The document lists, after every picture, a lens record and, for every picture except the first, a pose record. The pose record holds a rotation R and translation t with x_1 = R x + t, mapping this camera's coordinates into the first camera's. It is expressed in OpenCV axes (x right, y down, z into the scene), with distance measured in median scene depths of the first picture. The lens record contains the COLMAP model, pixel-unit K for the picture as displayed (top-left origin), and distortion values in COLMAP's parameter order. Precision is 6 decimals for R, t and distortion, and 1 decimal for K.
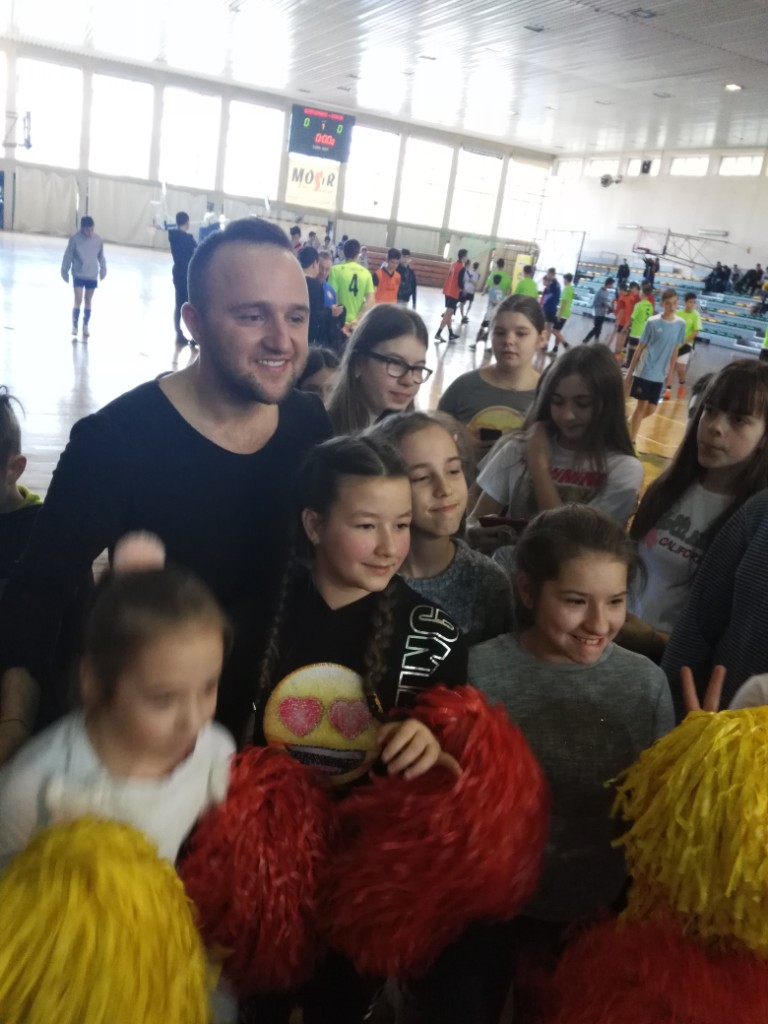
lens RADIAL K [[859.5, 0, 384.0], [0, 859.5, 512.0], [0, 0, 1]] dist [0.006714, -0.018903]
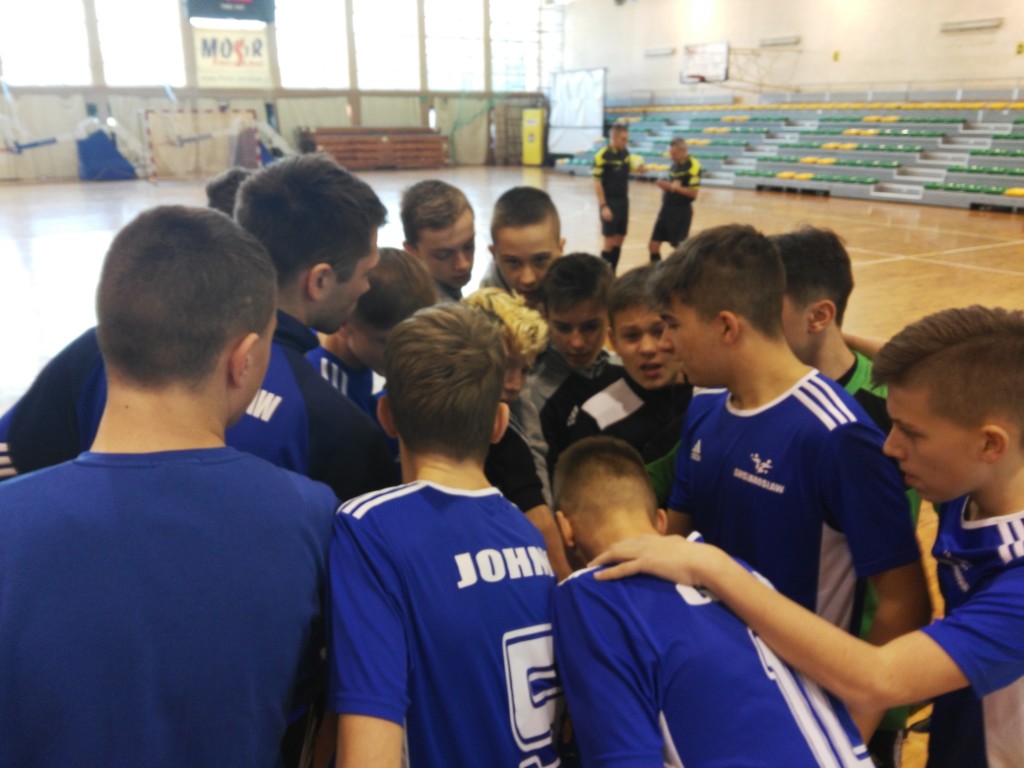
lens RADIAL K [[859.5, 0, 512.0], [0, 859.5, 384.0], [0, 0, 1]] dist [0.006714, -0.018903]
pose [[0.976835, -0.185559, 0.106588, 0.018194], [0.184450, 0.982633, 0.020256, -0.080841], [-0.108496, -0.000126, 0.994097, 0.251118]]
